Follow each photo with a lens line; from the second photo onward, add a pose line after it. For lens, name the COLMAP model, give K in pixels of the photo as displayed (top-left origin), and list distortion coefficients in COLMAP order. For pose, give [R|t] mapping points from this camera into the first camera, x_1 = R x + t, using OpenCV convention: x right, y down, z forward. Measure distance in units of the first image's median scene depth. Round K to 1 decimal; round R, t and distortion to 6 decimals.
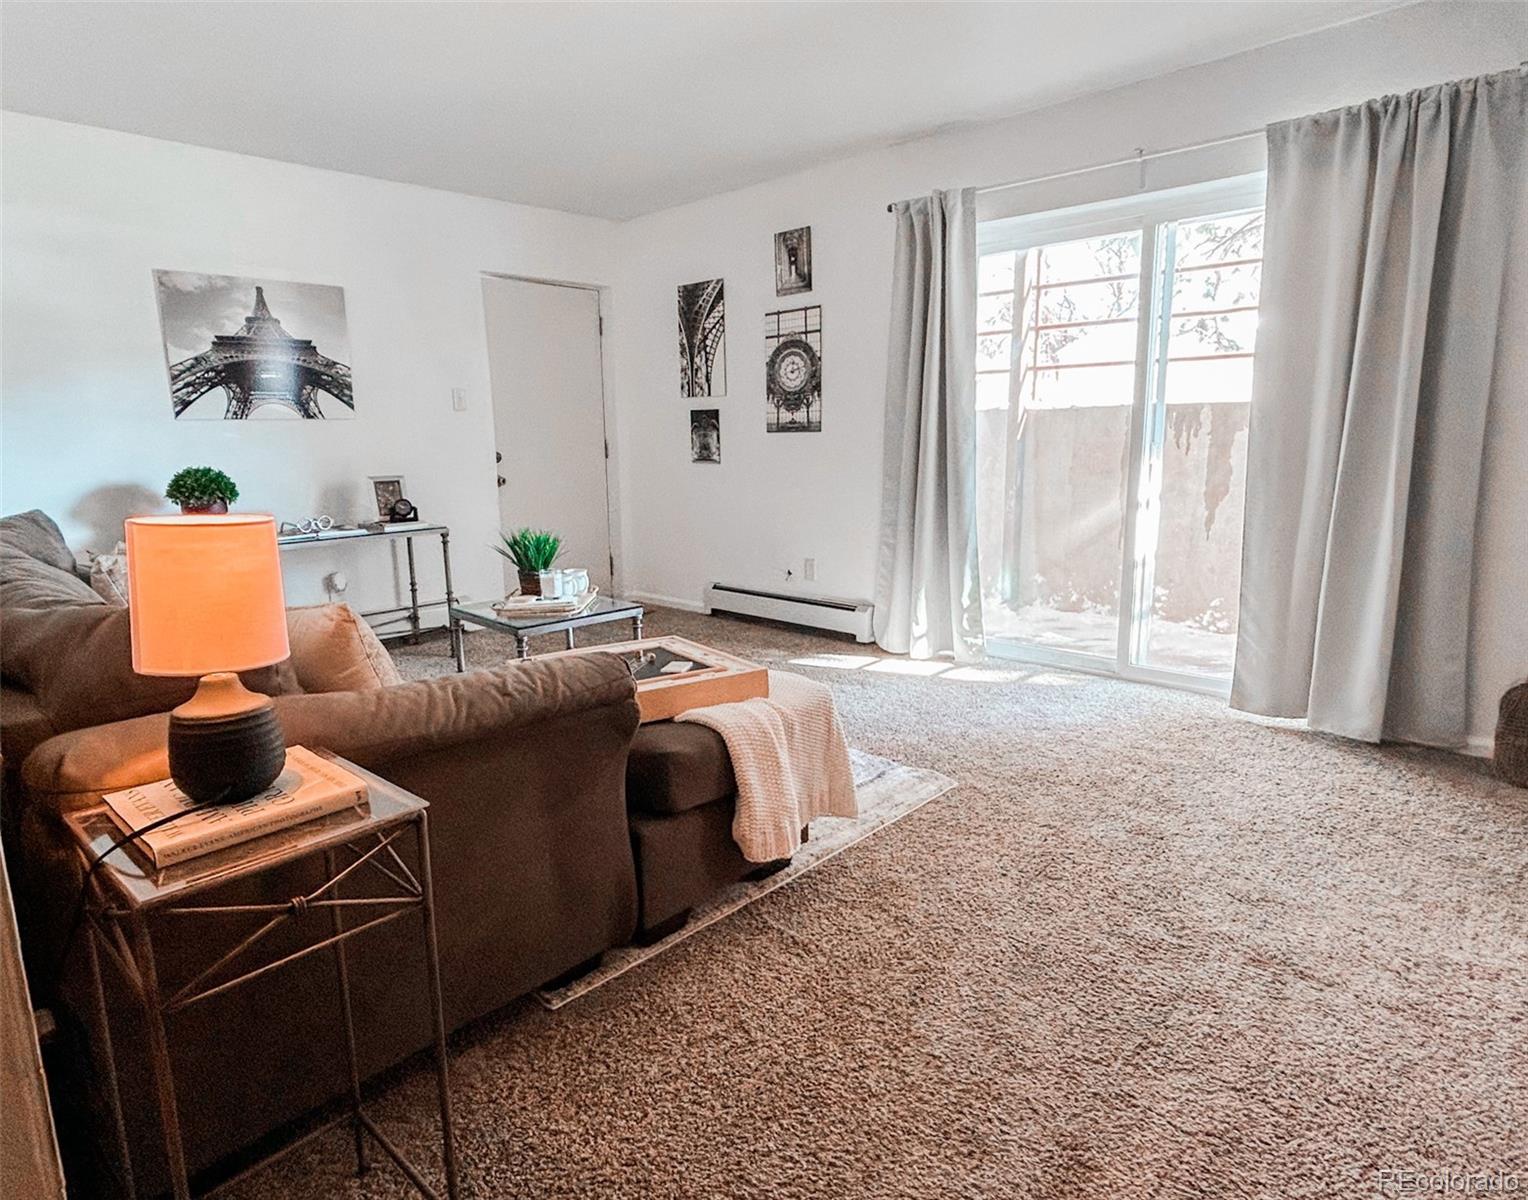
lens RADIAL K [[873.4, 0, 750.4], [0, 873.4, 597.1], [0, 0, 1]] dist [-0.002893, 0.004392]
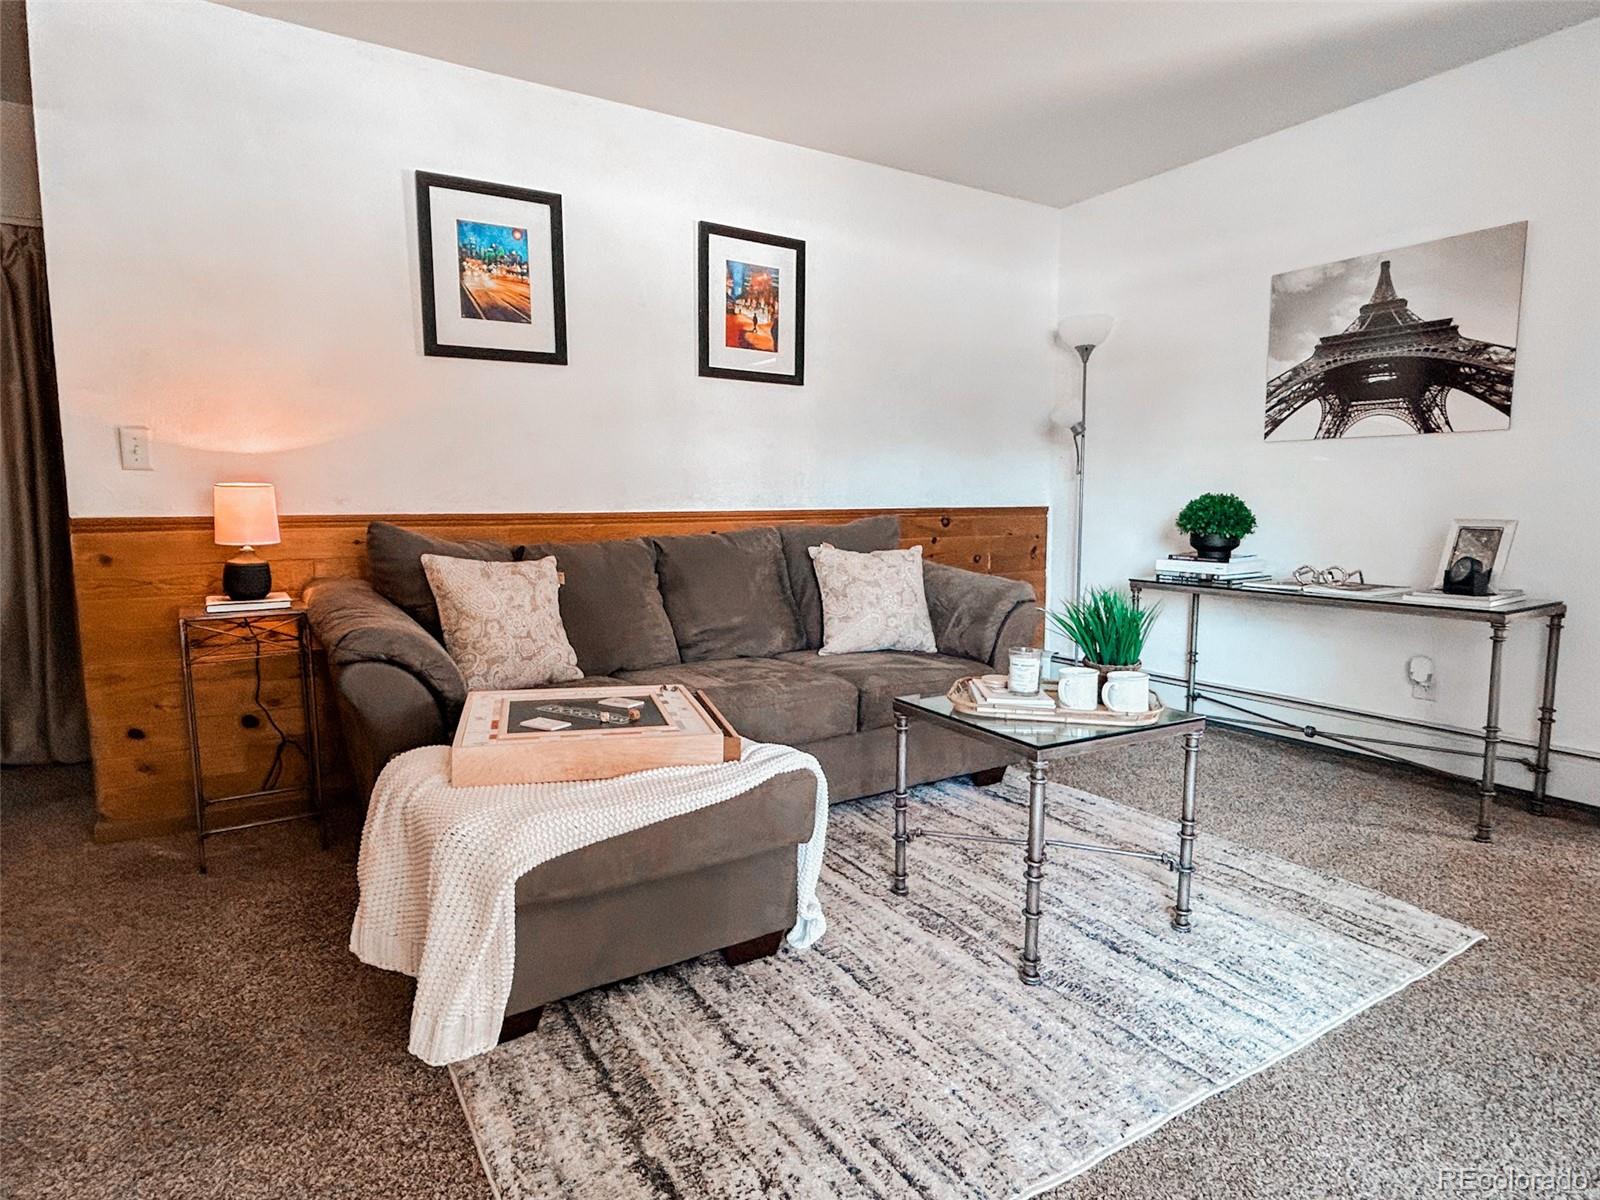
lens RADIAL K [[893.6, 0, 798.0], [0, 893.6, 600.4], [0, 0, 1]] dist [-0.000194, -0.002037]
pose [[-0.240726, 0.128807, -0.962008, 0.459895], [-0.177724, 0.968547, 0.174155, -0.156994], [0.954183, 0.212896, -0.210262, 1.002696]]
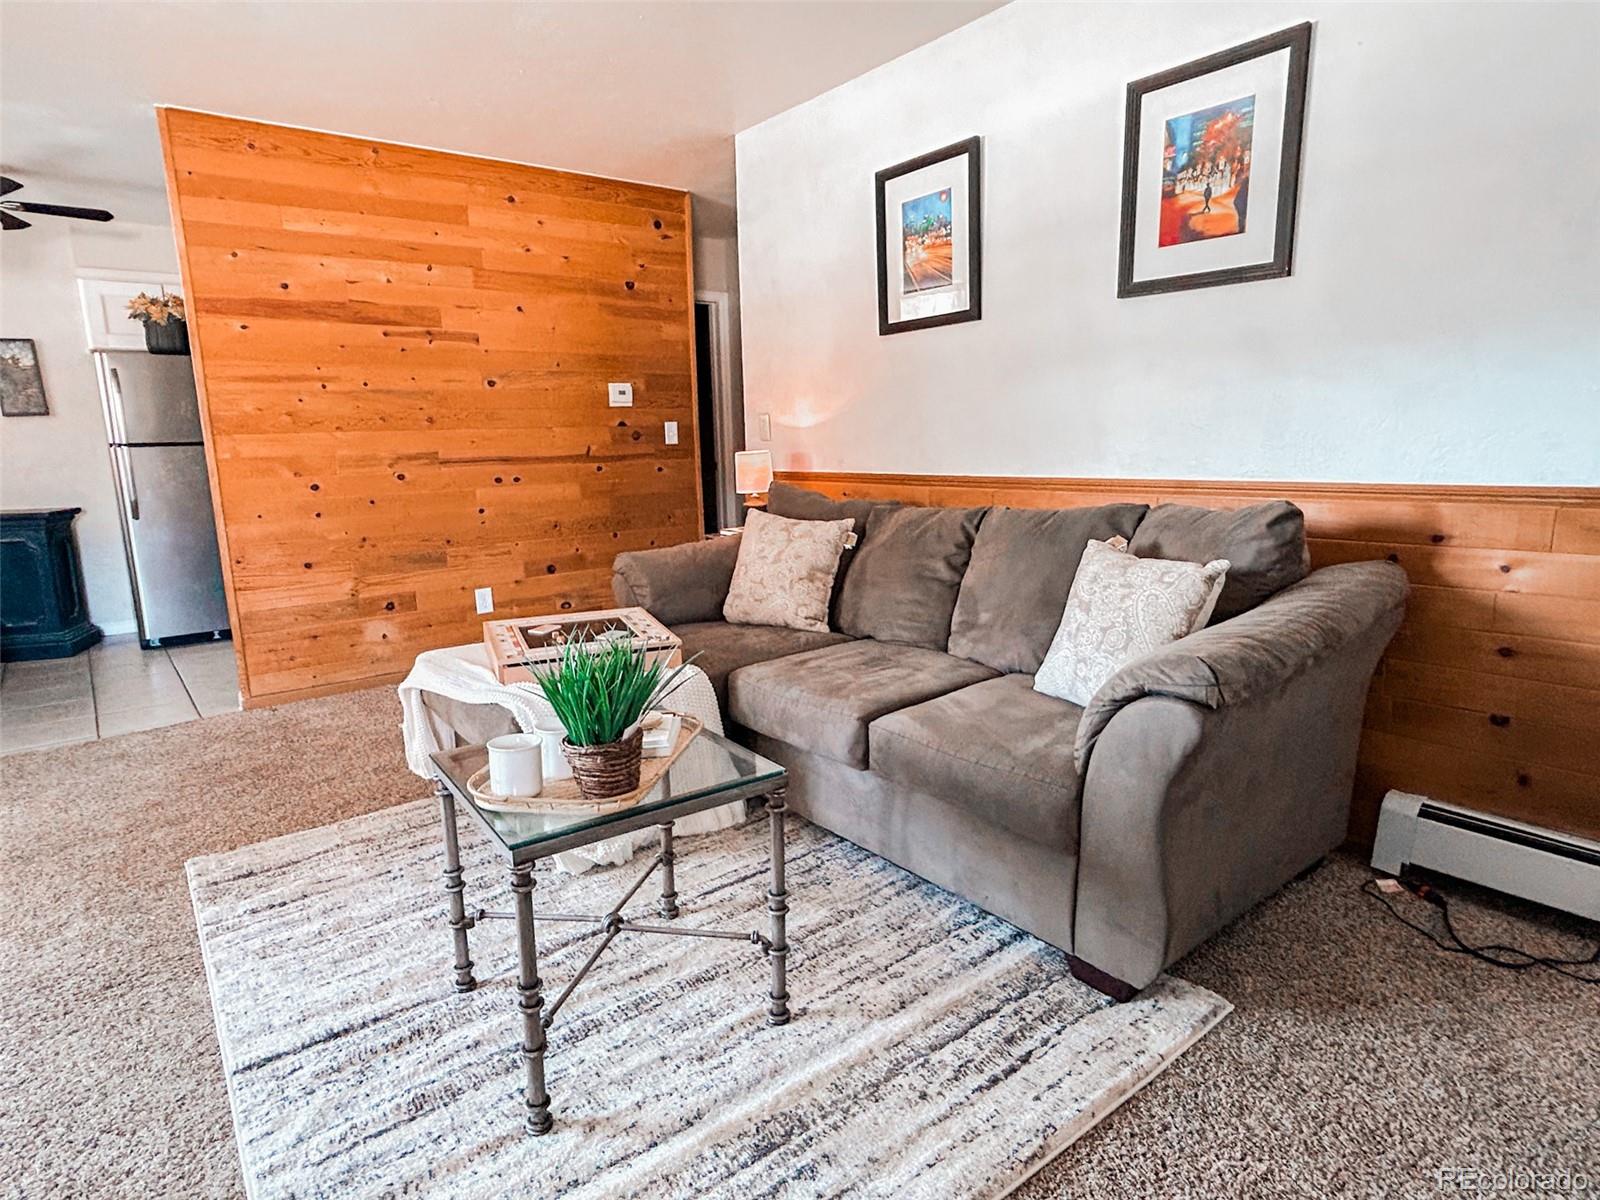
lens RADIAL K [[893.6, 0, 805.9], [0, 893.6, 587.9], [0, 0, 1]] dist [-0.000194, -0.002037]
pose [[-0.991837, 0.031037, 0.123681, -0.444130], [0.072978, 0.933538, 0.350972, -0.277754], [-0.104567, 0.357132, -0.928182, 1.513324]]
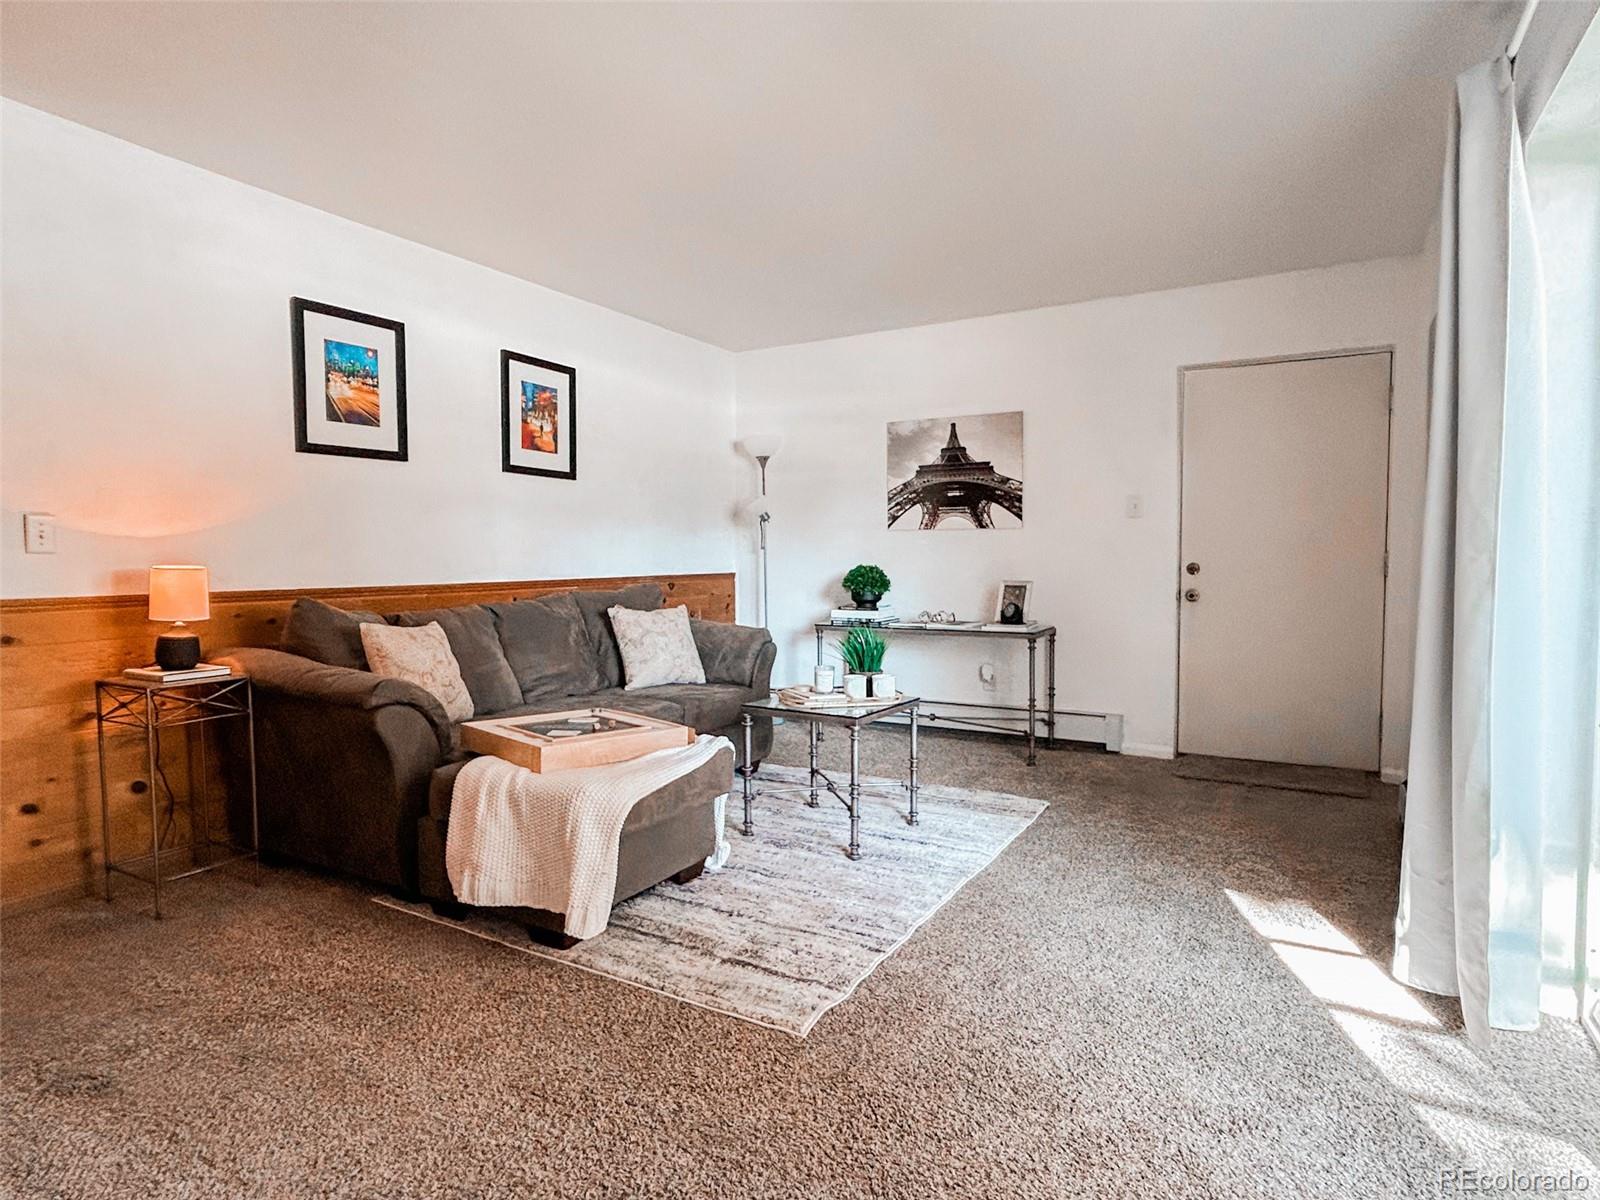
lens RADIAL K [[893.6, 0, 801.5], [0, 893.6, 601.4], [0, 0, 1]] dist [-0.000194, -0.002037]
pose [[0.247130, 0.068169, -0.966581, 0.837587], [-0.184831, 0.982523, 0.022036, -0.131219], [0.951191, 0.173208, 0.255411, 0.702560]]
